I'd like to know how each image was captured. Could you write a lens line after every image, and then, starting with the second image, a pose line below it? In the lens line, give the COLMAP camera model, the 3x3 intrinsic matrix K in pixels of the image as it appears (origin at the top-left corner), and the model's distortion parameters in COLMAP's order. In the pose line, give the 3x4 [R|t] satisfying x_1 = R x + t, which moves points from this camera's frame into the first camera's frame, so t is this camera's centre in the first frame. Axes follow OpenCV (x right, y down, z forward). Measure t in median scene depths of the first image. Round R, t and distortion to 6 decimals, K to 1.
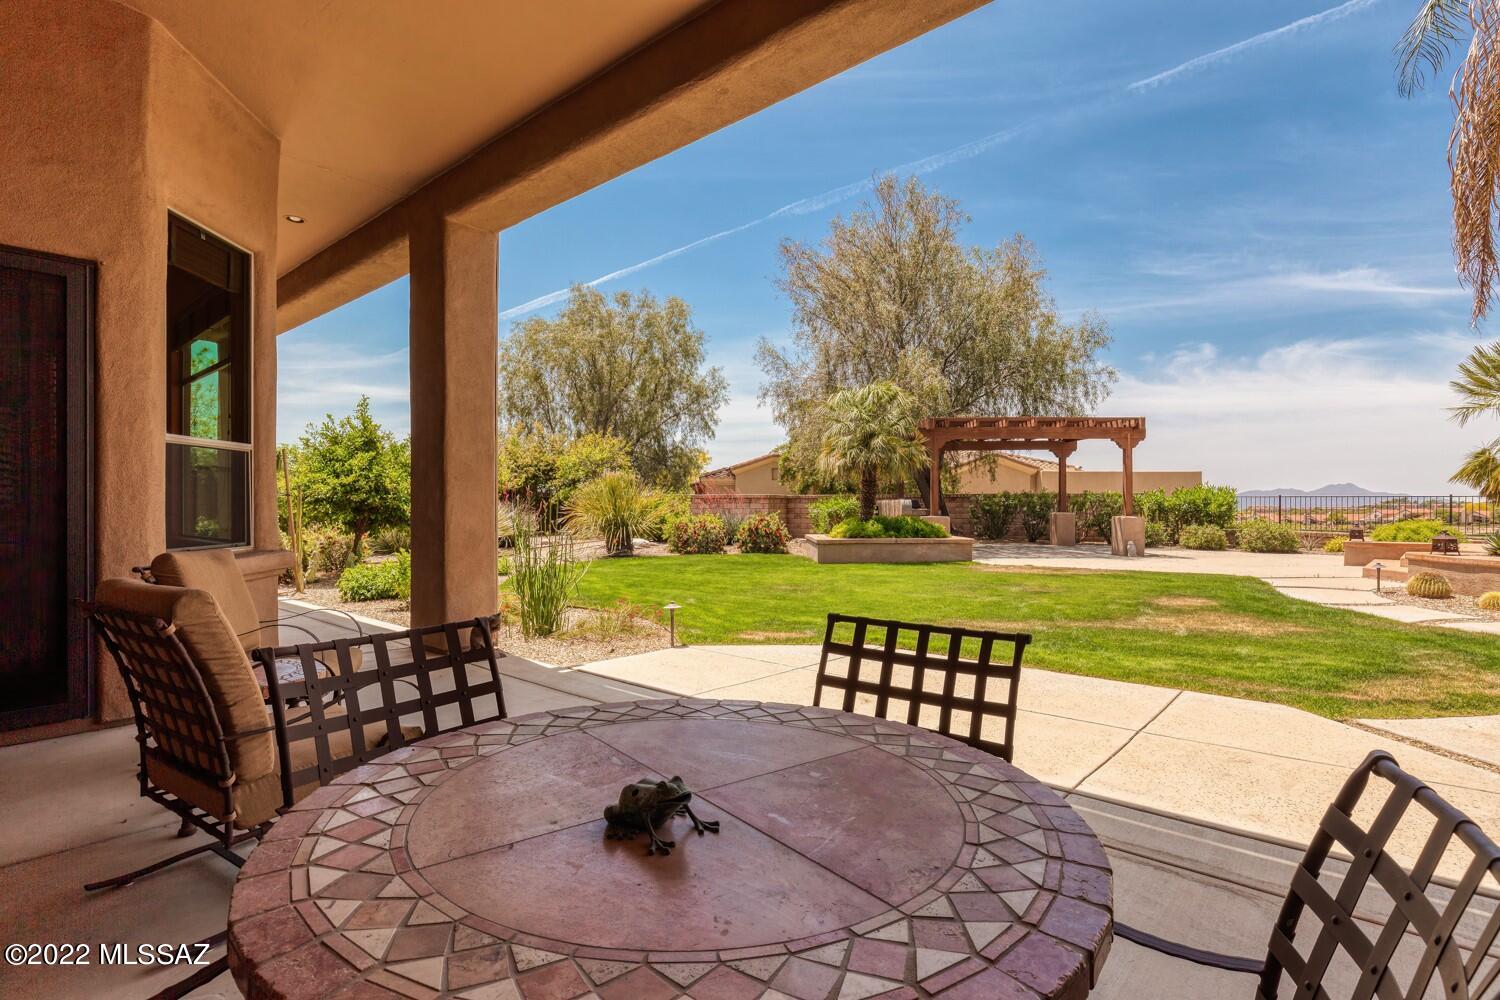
lens RADIAL K [[750.4, 0, 748.1], [0, 750.4, 502.0], [0, 0, 1]] dist [0.002735, 0.000591]
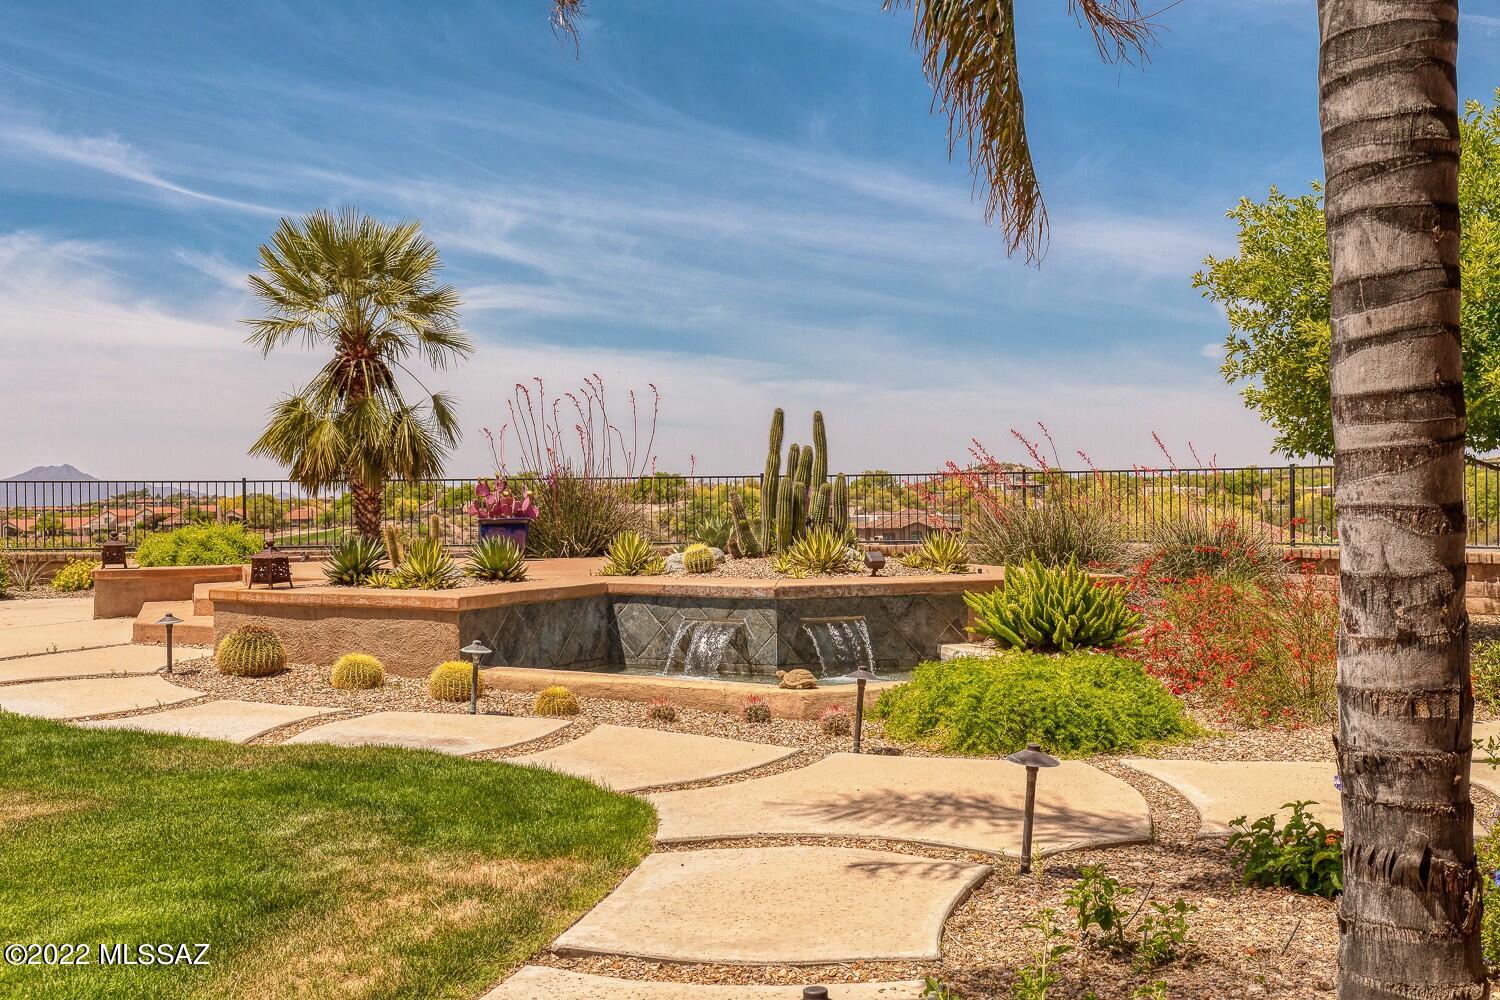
lens RADIAL K [[1504.5, 0, 749.5], [0, 1504.5, 500.4], [0, 0, 1]] dist [0.015370, 0.000000]
pose [[0.454701, -0.006587, 0.890620, 0.143714], [0.005212, 0.999975, 0.004735, 0.006315], [-0.890629, 0.002489, 0.454724, 0.221997]]
